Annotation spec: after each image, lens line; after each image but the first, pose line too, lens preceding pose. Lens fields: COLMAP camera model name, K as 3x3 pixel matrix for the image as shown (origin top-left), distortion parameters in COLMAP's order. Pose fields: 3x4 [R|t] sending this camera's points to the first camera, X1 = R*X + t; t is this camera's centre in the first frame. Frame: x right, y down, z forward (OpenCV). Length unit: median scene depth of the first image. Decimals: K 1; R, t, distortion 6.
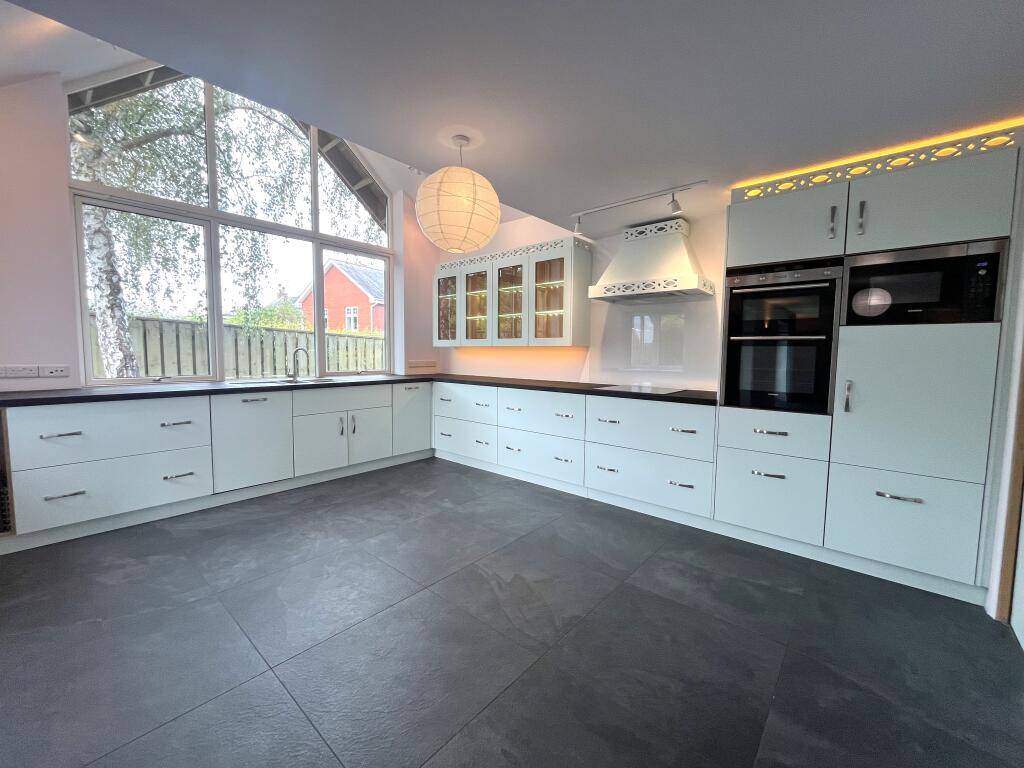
lens RADIAL K [[414.1, 0, 510.3], [0, 414.1, 383.1], [0, 0, 1]] dist [0.001810, -0.005951]
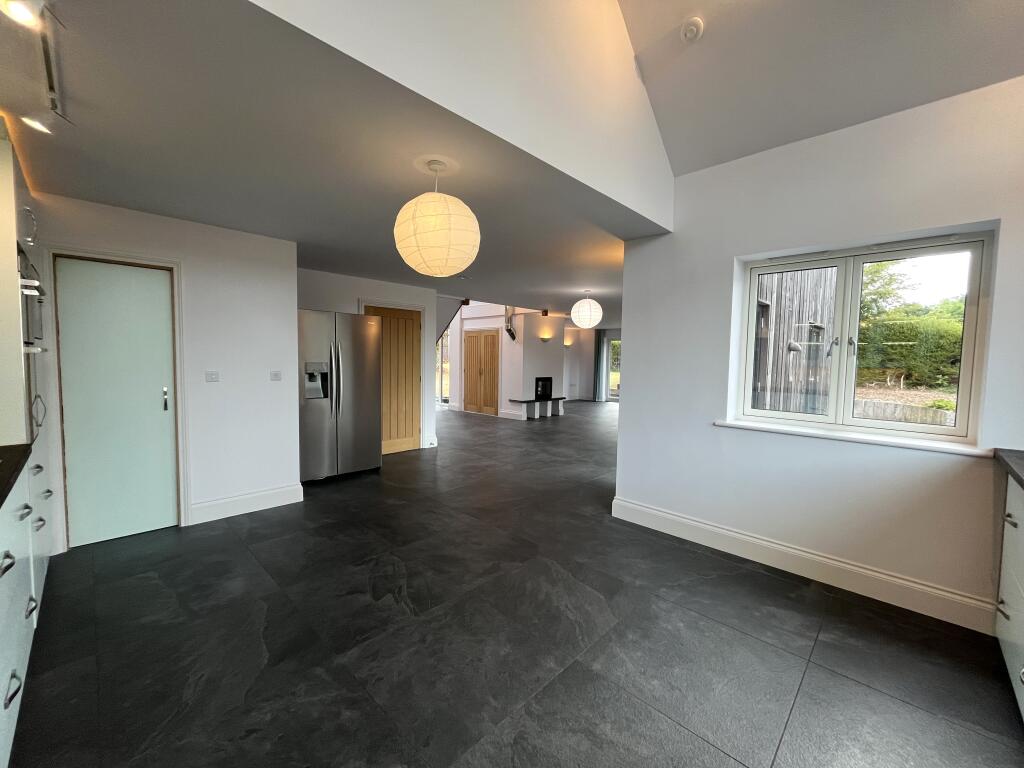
lens RADIAL K [[414.1, 0, 510.3], [0, 414.1, 383.1], [0, 0, 1]] dist [0.001810, -0.005951]
pose [[-0.998109, -0.030285, 0.053486, -0.251281], [-0.022849, 0.990643, 0.134549, -0.139603], [-0.057061, 0.133073, -0.989462, 1.403495]]
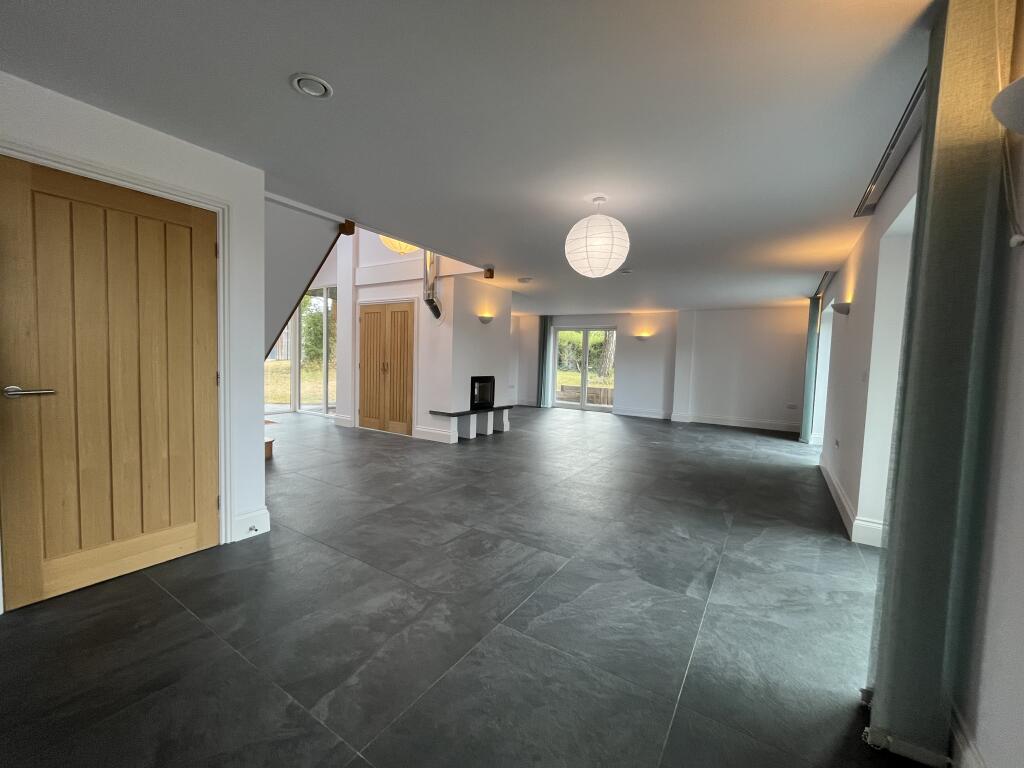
lens RADIAL K [[414.1, 0, 510.3], [0, 414.1, 383.1], [0, 0, 1]] dist [0.001810, -0.005951]
pose [[-0.988659, -0.031379, -0.146862, -0.168550], [-0.050486, 0.990457, 0.128240, -0.011268], [0.141437, 0.134200, -0.980809, 0.378340]]
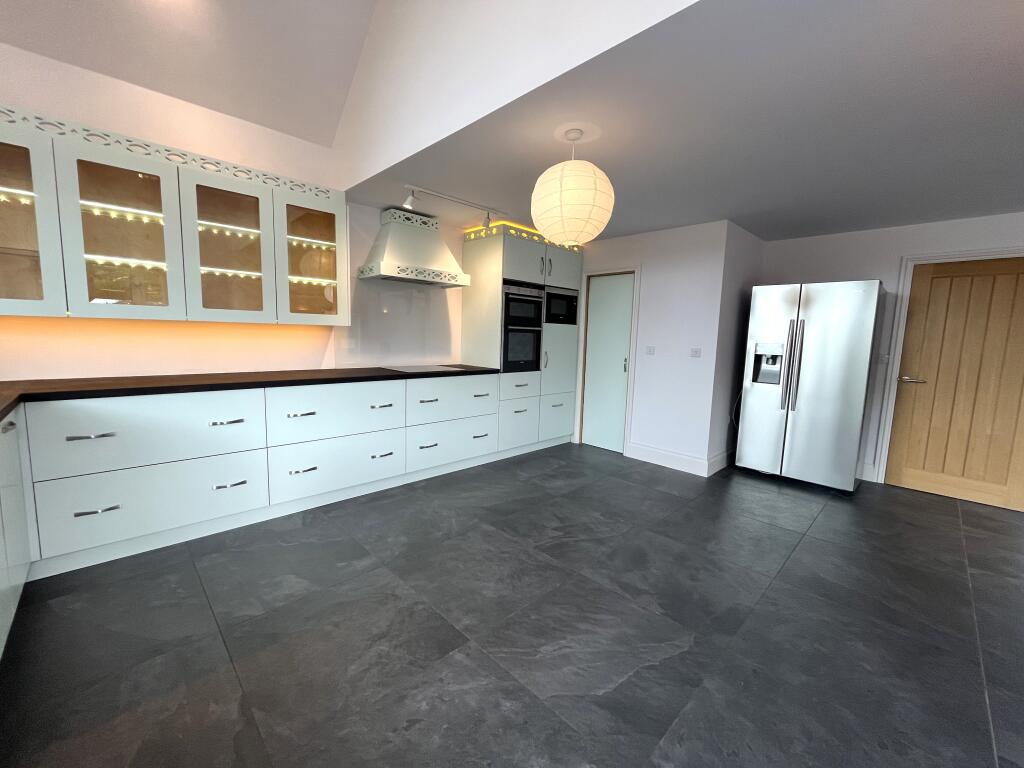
lens RADIAL K [[414.1, 0, 510.3], [0, 414.1, 383.1], [0, 0, 1]] dist [0.001810, -0.005951]
pose [[0.080353, -0.124899, 0.988910, -0.830092], [0.045931, 0.991528, 0.121498, -0.076190], [-0.995708, 0.035659, 0.085409, 0.747260]]
